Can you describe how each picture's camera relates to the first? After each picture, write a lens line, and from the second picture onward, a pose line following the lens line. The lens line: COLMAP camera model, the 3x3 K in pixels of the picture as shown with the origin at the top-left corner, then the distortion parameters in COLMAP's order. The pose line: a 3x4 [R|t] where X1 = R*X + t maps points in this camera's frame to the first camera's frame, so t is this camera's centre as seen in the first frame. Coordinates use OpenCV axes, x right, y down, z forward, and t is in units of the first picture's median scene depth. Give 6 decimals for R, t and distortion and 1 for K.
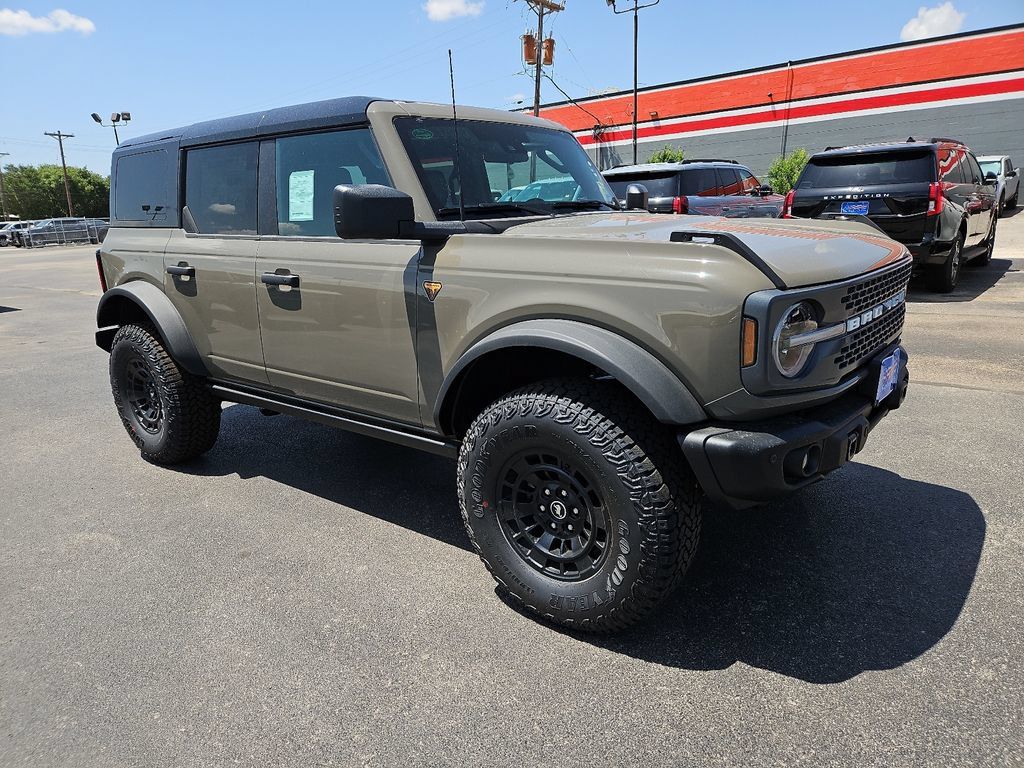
lens RADIAL K [[714.3, 0, 516.6], [0, 714.3, 390.4], [0, 0, 1]] dist [0.070980, -0.065358]
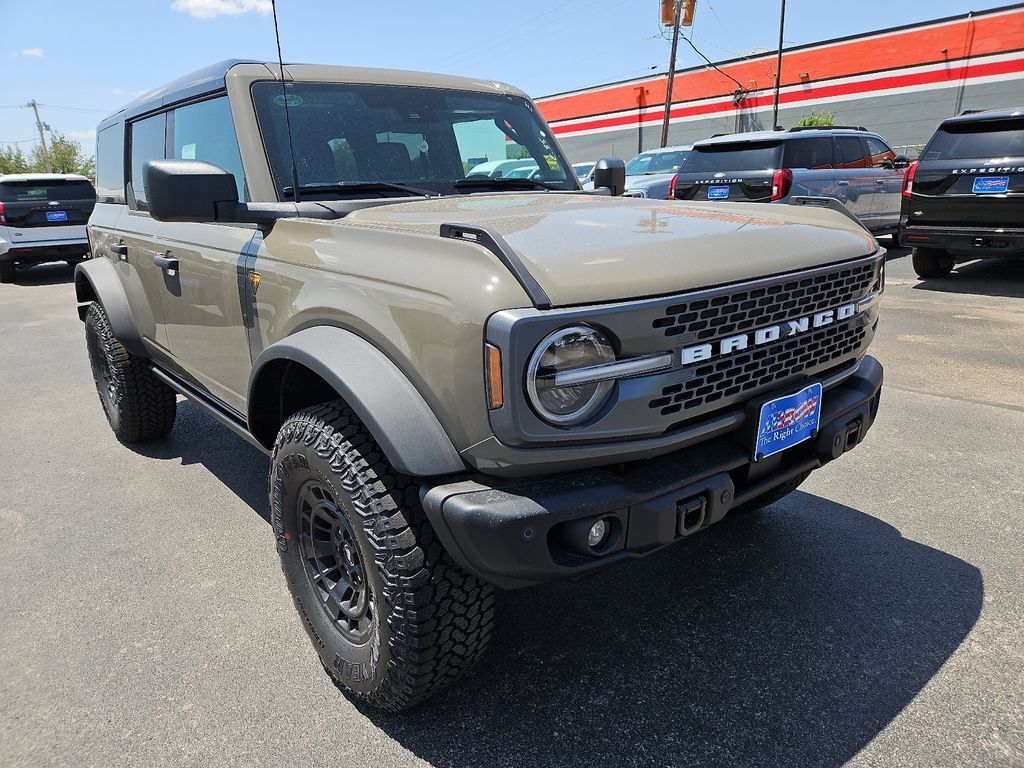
lens RADIAL K [[714.3, 0, 516.6], [0, 714.3, 390.4], [0, 0, 1]] dist [0.070980, -0.065358]
pose [[0.977719, 0.062493, -0.200400, 0.277326], [-0.055281, 0.997613, 0.041390, -0.047709], [0.202508, -0.029390, 0.978840, 0.155659]]
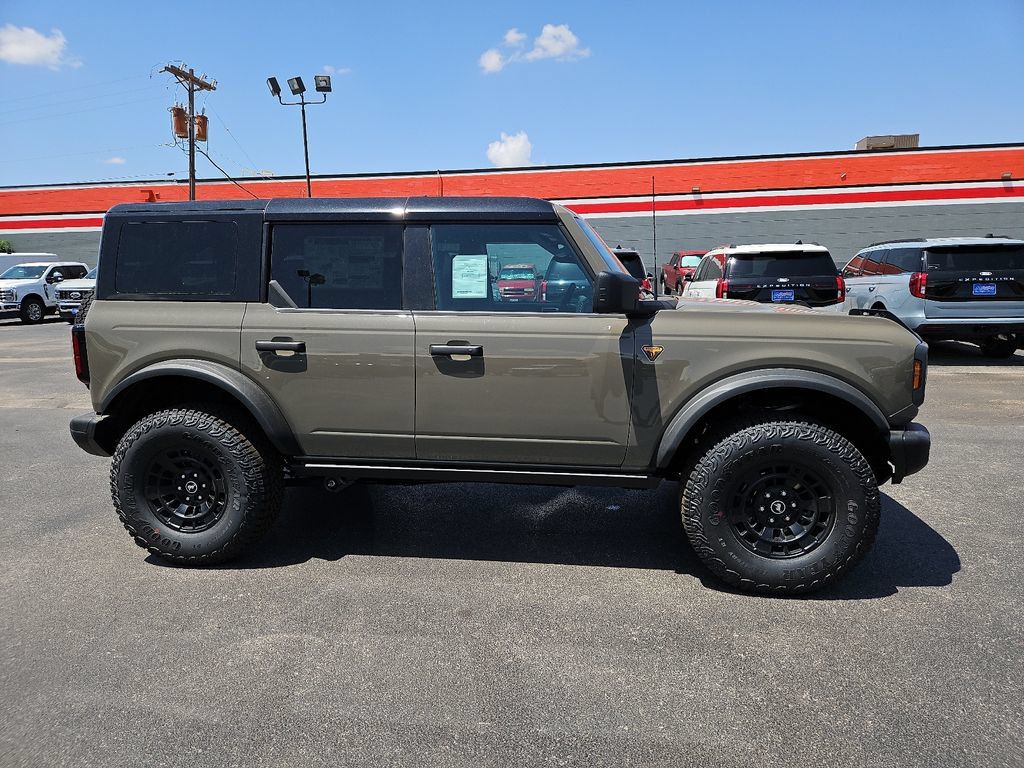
lens RADIAL K [[718.7, 0, 512.0], [0, 718.7, 384.0], [0, 0, 1]] dist [0.022961, 0.000040]
pose [[0.853263, -0.046900, 0.519368, -0.742296], [0.106648, 0.990591, -0.085760, -0.001771], [-0.510459, 0.128565, 0.850237, 0.038526]]
